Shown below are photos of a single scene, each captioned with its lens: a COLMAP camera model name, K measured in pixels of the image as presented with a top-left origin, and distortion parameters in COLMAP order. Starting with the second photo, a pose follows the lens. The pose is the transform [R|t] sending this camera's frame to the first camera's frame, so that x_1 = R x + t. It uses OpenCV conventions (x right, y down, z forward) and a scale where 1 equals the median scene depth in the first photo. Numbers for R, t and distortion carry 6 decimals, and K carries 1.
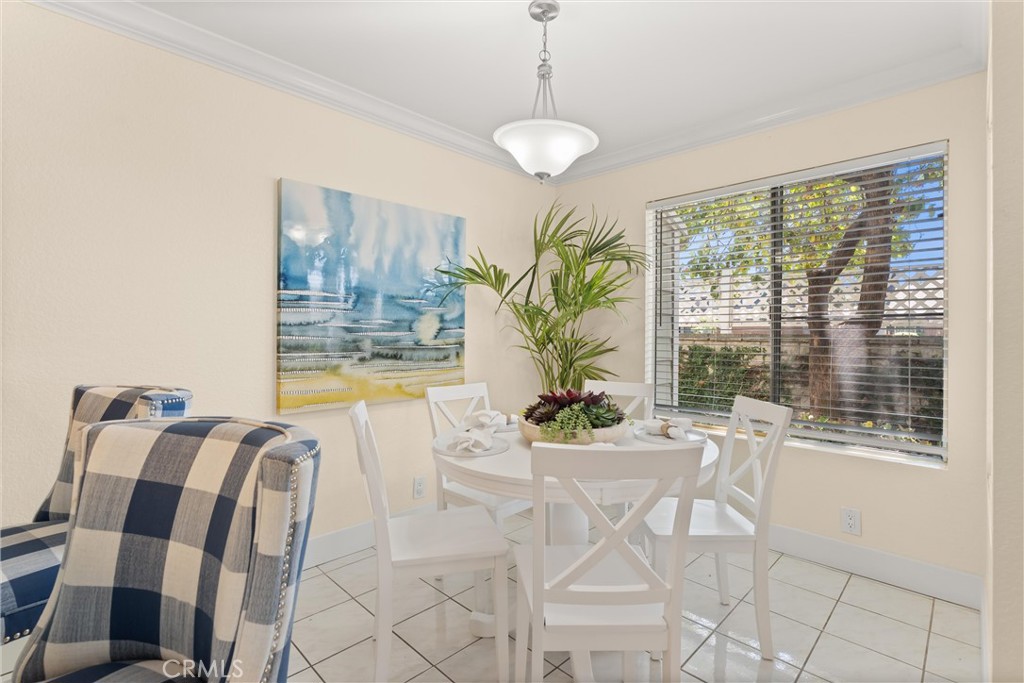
lens RADIAL K [[469.7, 0, 509.4], [0, 469.7, 326.5], [0, 0, 1]] dist [-0.001783, -0.001095]
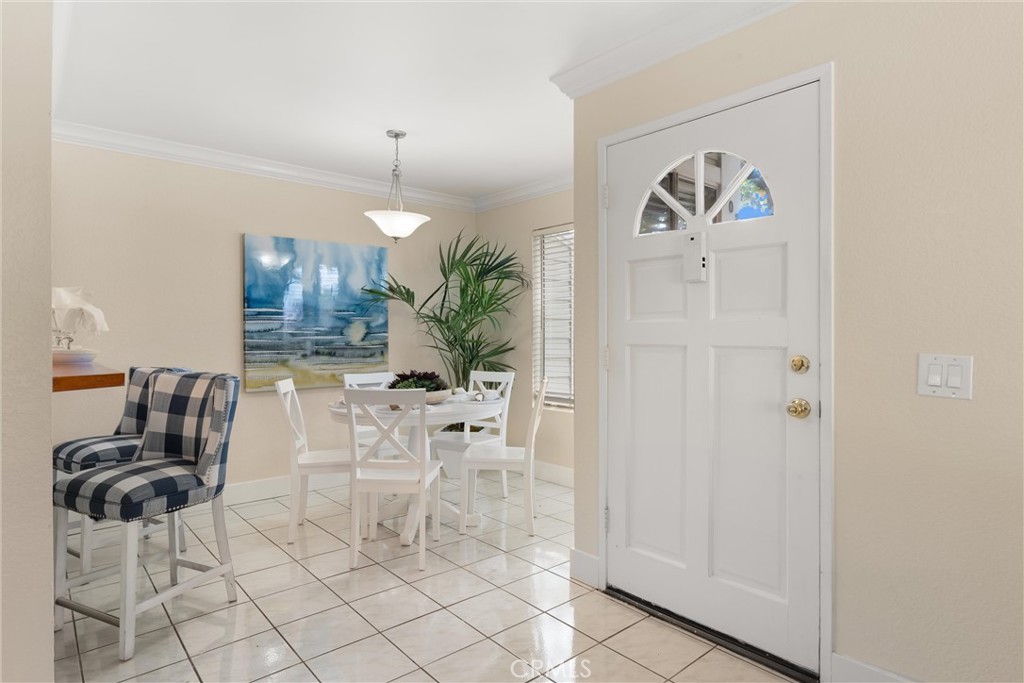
lens RADIAL K [[576.8, 0, 513.9], [0, 576.8, 336.4], [0, 0, 1]] dist [-0.000707, 0.000117]
pose [[0.997199, -0.008469, -0.074317, 0.434237], [0.009593, 0.999845, 0.014790, -0.007213], [0.074181, -0.015462, 0.997125, -0.665777]]
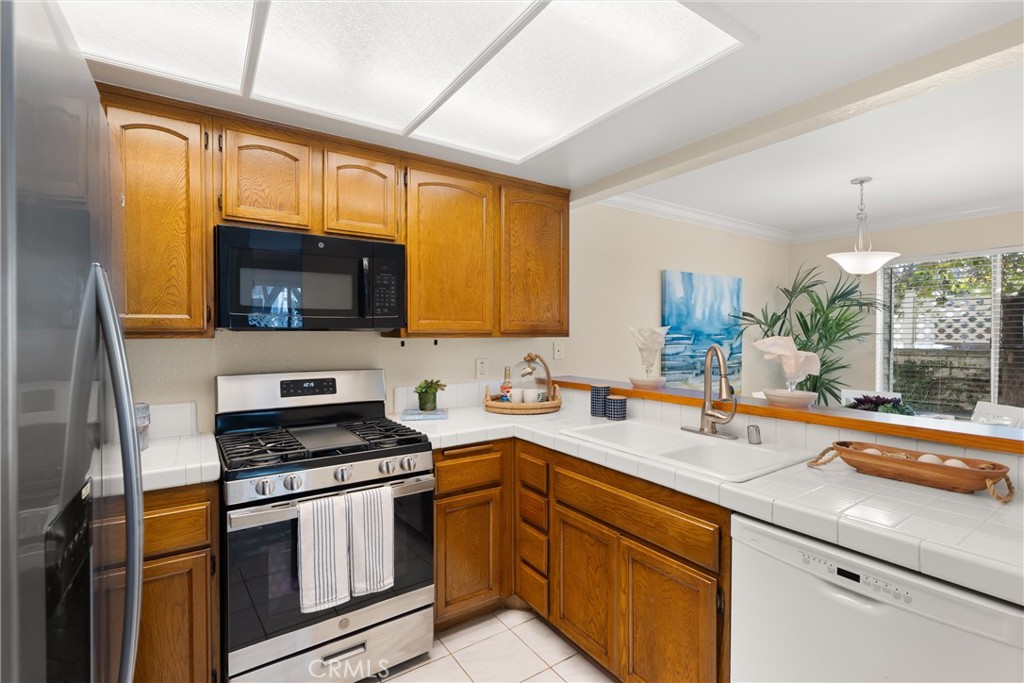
lens RADIAL K [[469.7, 0, 510.5], [0, 469.7, 340.1], [0, 0, 1]] dist [-0.001783, -0.001095]
pose [[0.981152, -0.000721, -0.193234, -0.617301], [0.005858, 0.999644, 0.026018, -0.092938], [0.193146, -0.026659, 0.980808, -0.697901]]
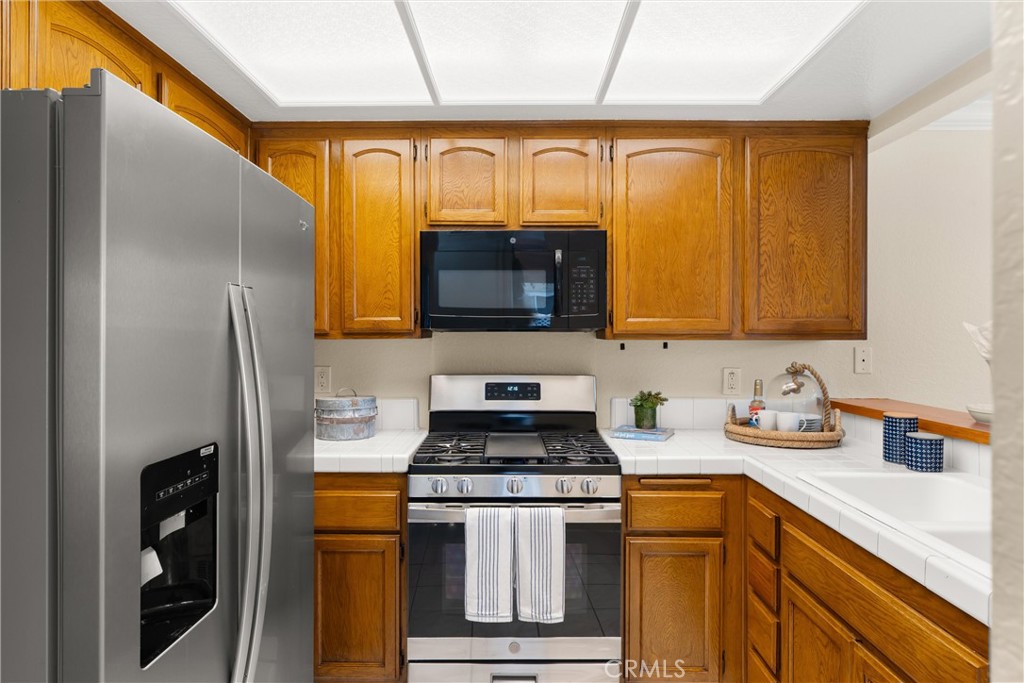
lens RADIAL K [[576.8, 0, 502.5], [0, 576.8, 337.1], [0, 0, 1]] dist [-0.000707, 0.000117]
pose [[0.695208, 0.001608, -0.718807, -0.435788], [0.010658, 0.999865, 0.012545, -0.092653], [0.718729, -0.016382, 0.695097, -0.630421]]
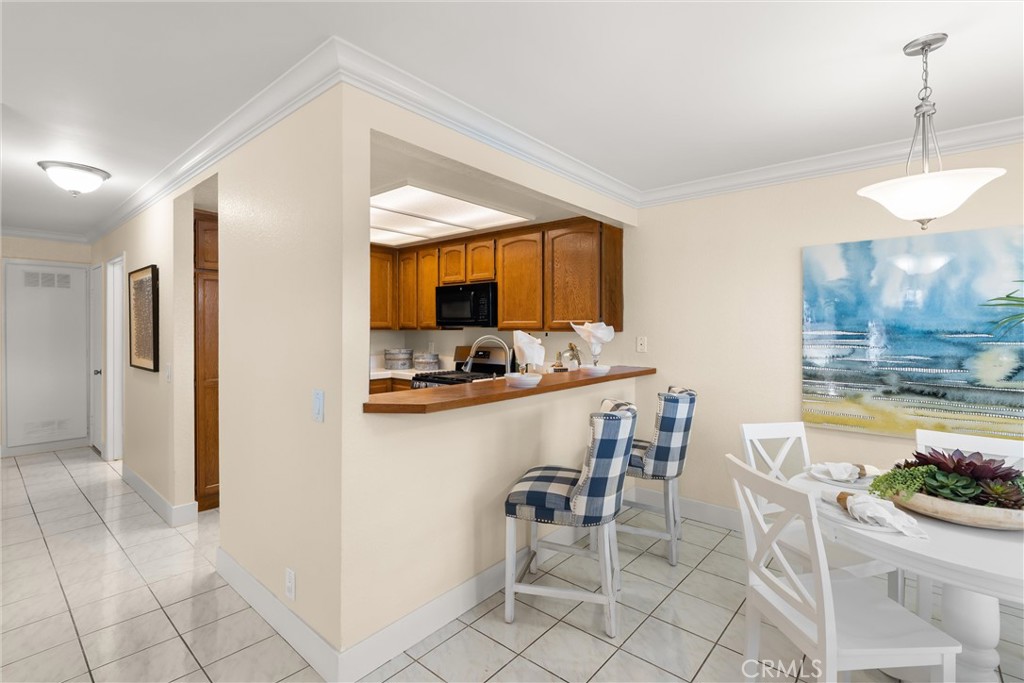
lens RADIAL K [[469.7, 0, 498.9], [0, 469.7, 331.4], [0, 0, 1]] dist [-0.001783, -0.001095]
pose [[0.058703, -0.000318, -0.998275, 0.681300], [0.007501, 0.999972, 0.000123, -0.073737], [0.998247, -0.007495, 0.058703, 0.058145]]
